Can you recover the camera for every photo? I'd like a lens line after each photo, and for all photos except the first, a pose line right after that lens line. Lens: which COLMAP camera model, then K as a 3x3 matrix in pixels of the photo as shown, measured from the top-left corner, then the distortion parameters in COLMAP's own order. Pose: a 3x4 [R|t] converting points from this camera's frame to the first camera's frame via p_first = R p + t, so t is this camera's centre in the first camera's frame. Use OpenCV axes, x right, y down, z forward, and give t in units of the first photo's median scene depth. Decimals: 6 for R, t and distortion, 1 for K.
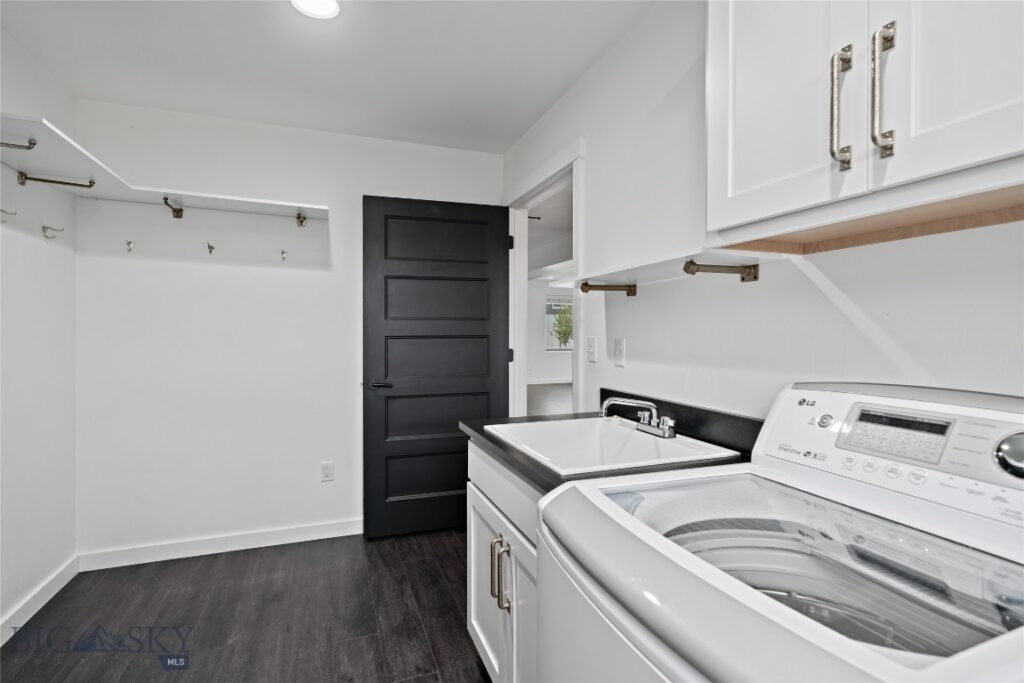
lens RADIAL K [[512.6, 0, 509.2], [0, 512.6, 337.1], [0, 0, 1]] dist [0.002081, 0.000551]
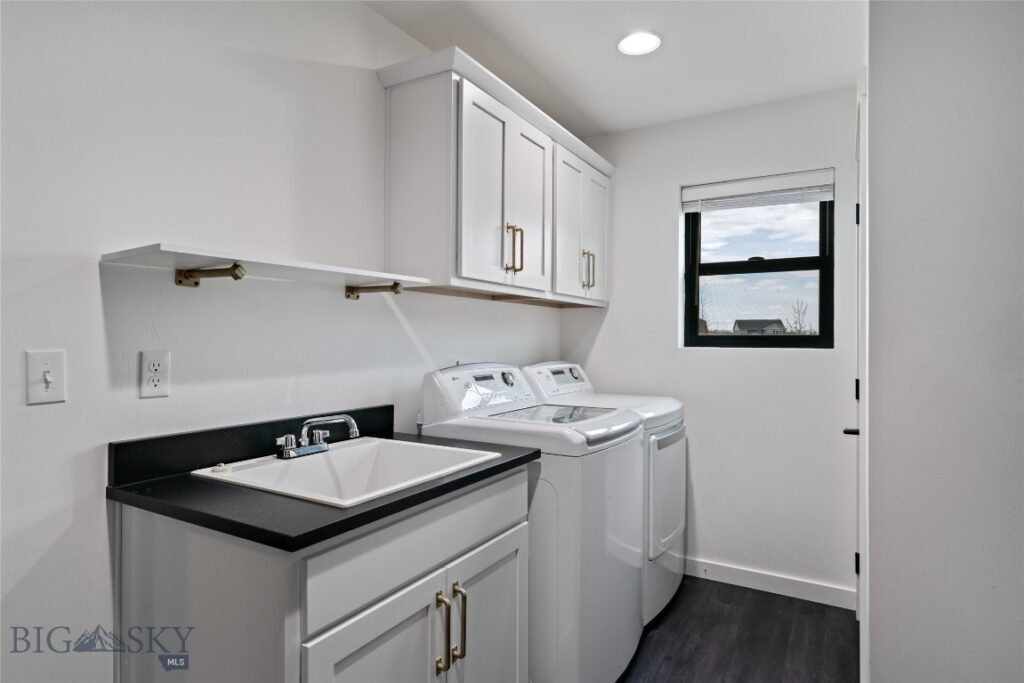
lens RADIAL K [[564.4, 0, 512.0], [0, 564.4, 341.5], [0, 0, 1]] dist [0.002231, 0.000262]
pose [[-0.641450, -0.001102, 0.767164, -1.122505], [0.008493, 0.999927, 0.008539, -0.020738], [-0.767118, 0.011993, -0.641394, 2.174577]]
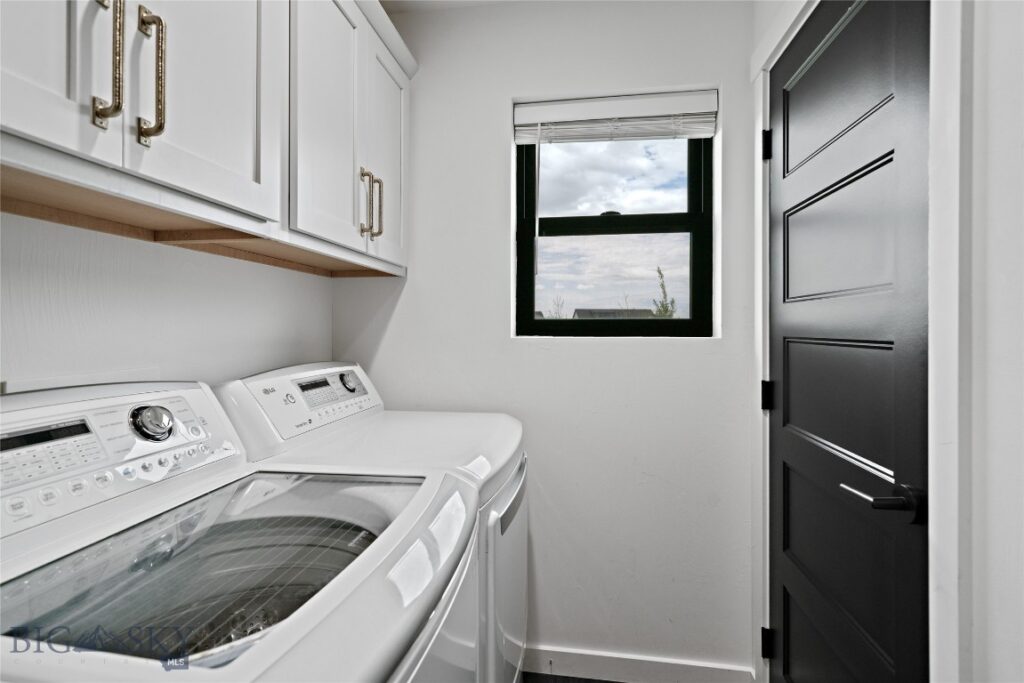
lens RADIAL K [[479.9, 0, 507.6], [0, 479.9, 328.7], [0, 0, 1]] dist [-0.000155, -0.000132]
pose [[-0.875200, 0.000715, 0.483761, -0.222844], [0.008033, 0.999883, 0.013056, -0.008749], [-0.483694, 0.015312, -0.875103, 1.100493]]
